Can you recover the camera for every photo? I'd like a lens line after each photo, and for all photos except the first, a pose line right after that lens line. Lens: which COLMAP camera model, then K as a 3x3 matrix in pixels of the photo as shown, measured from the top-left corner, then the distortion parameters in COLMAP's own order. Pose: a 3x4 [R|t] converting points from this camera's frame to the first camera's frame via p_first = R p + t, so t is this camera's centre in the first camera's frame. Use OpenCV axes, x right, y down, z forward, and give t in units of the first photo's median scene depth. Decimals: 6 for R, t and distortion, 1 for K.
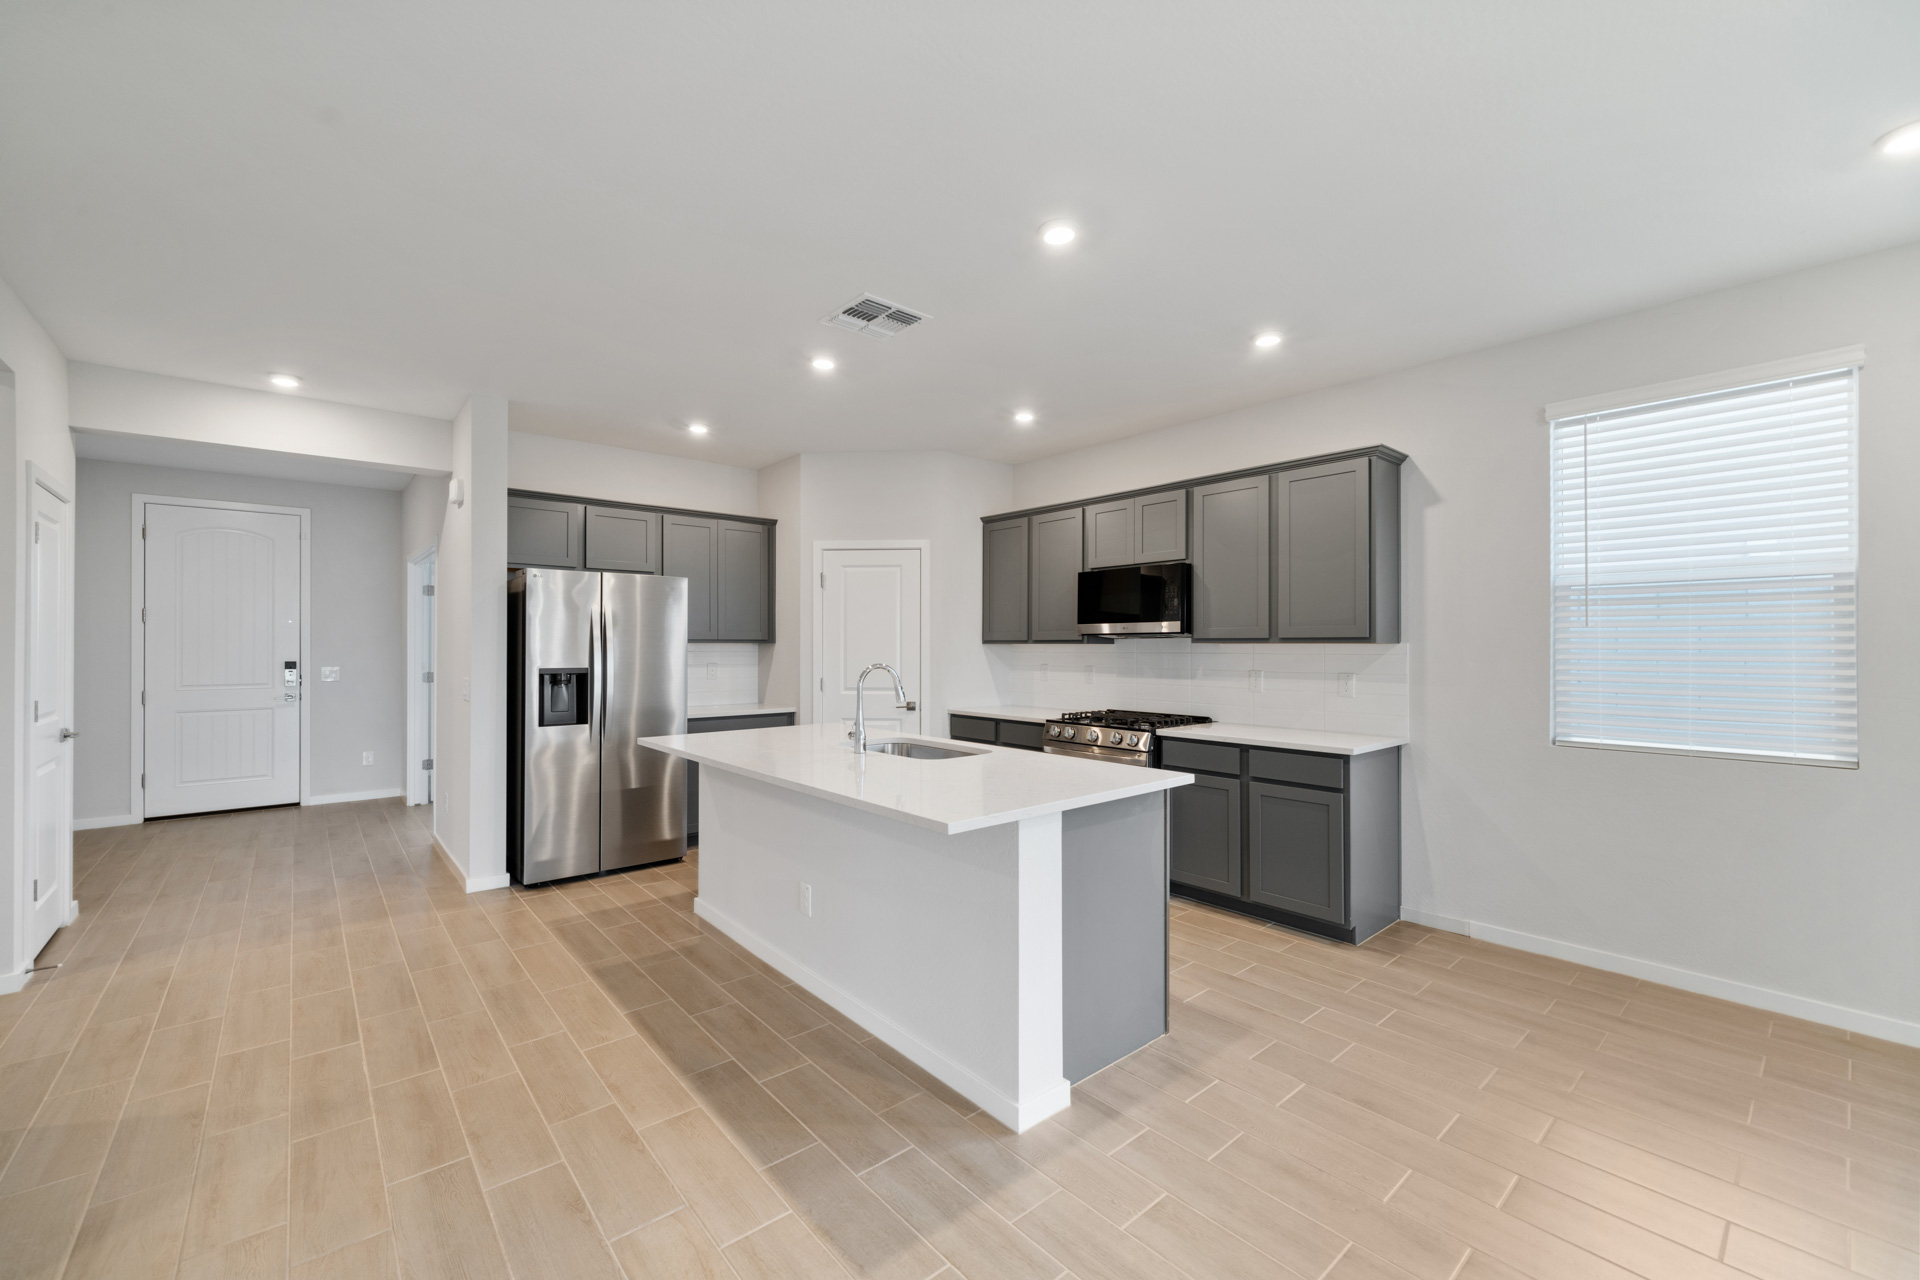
lens RADIAL K [[770.1, 0, 963.4], [0, 770.1, 638.9], [0, 0, 1]] dist [-0.000324, -0.000012]
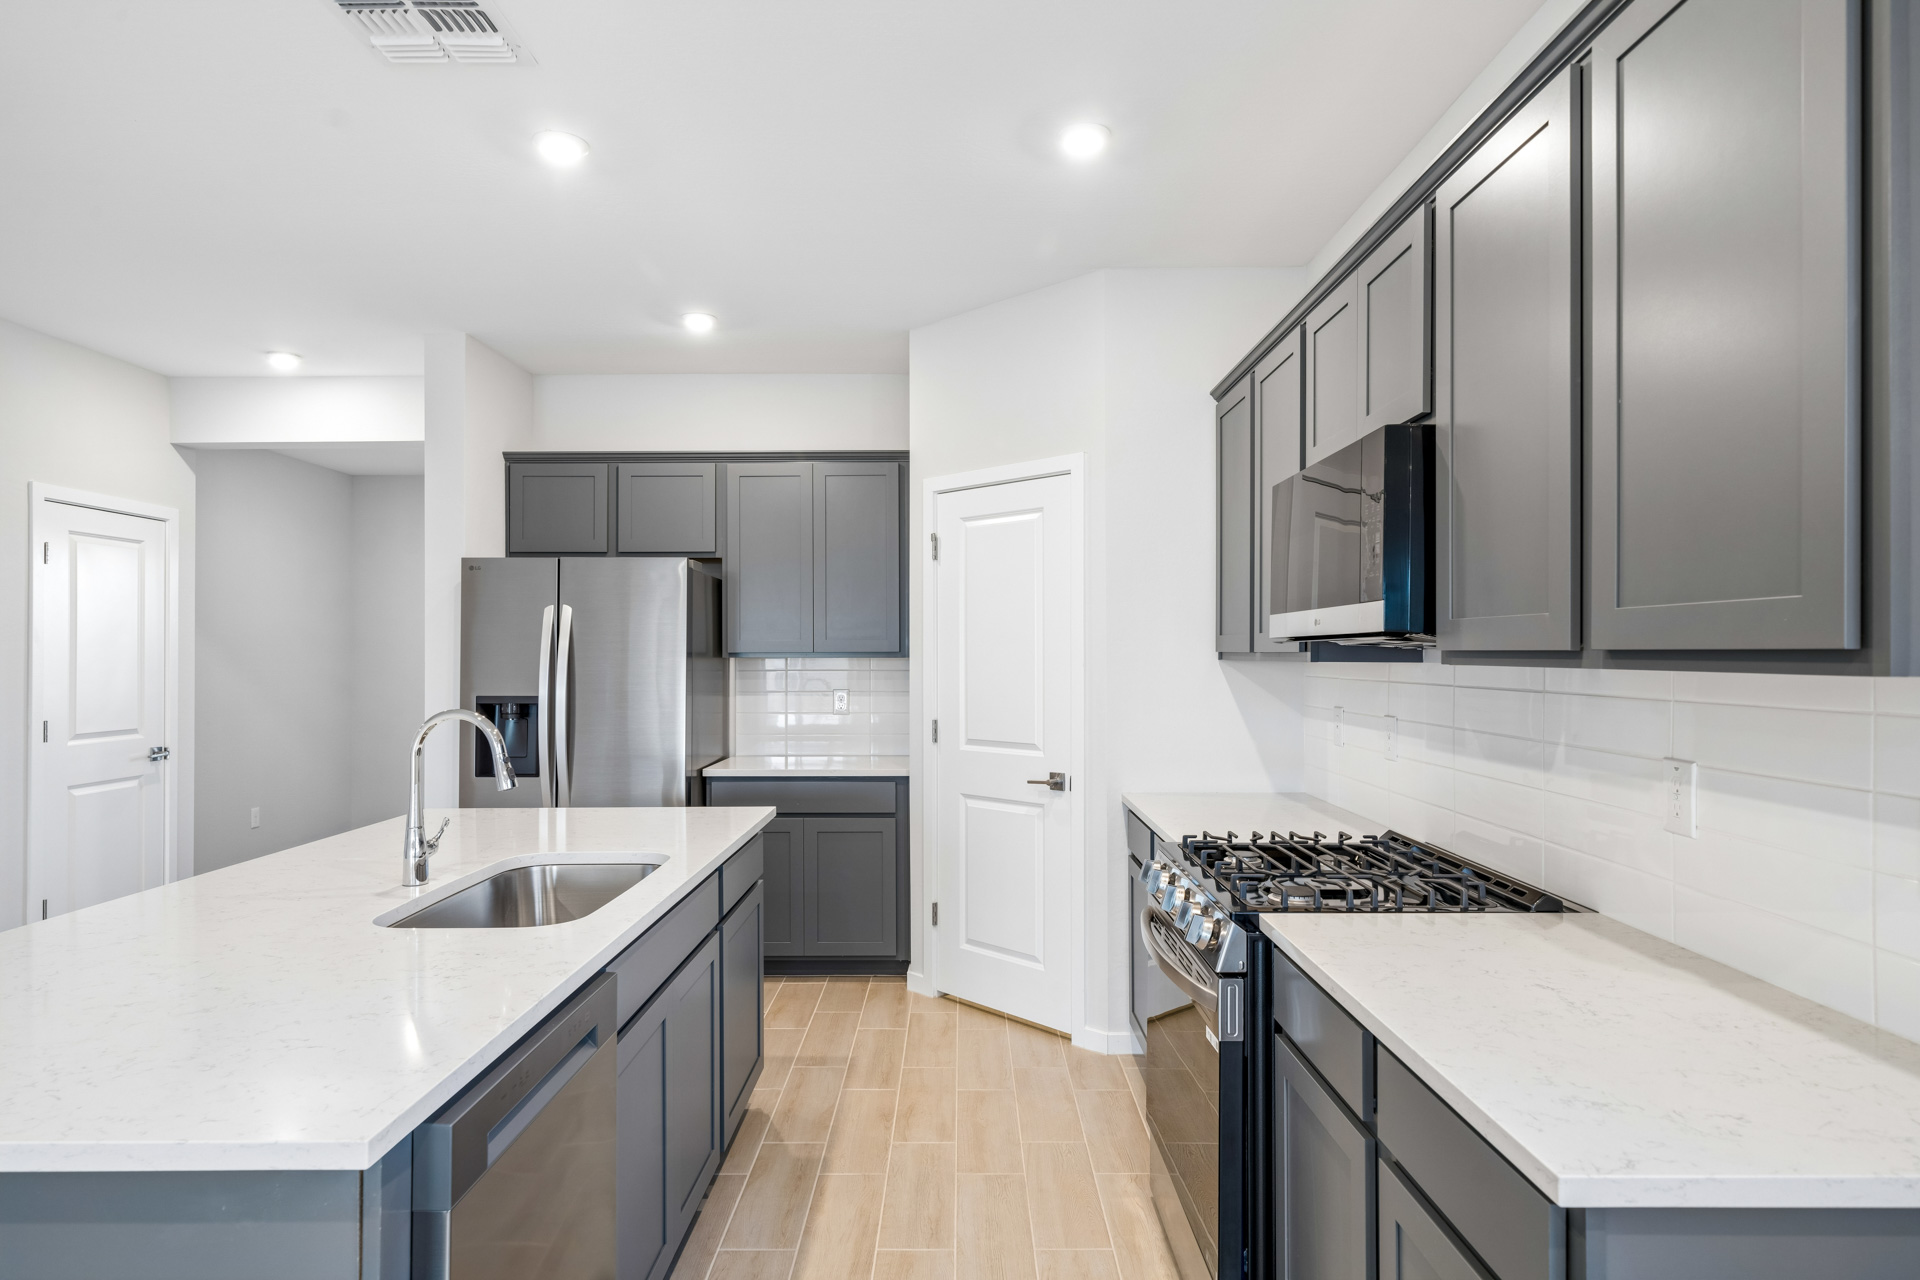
lens RADIAL K [[1101.9, 0, 956.6], [0, 1101.9, 653.6], [0, 0, 1]] dist [-0.002978, -0.000333]
pose [[0.745528, -0.001610, -0.666472, 0.458120], [0.009897, 0.999914, 0.008655, -0.005819], [0.666401, -0.013048, 0.745480, 0.509693]]
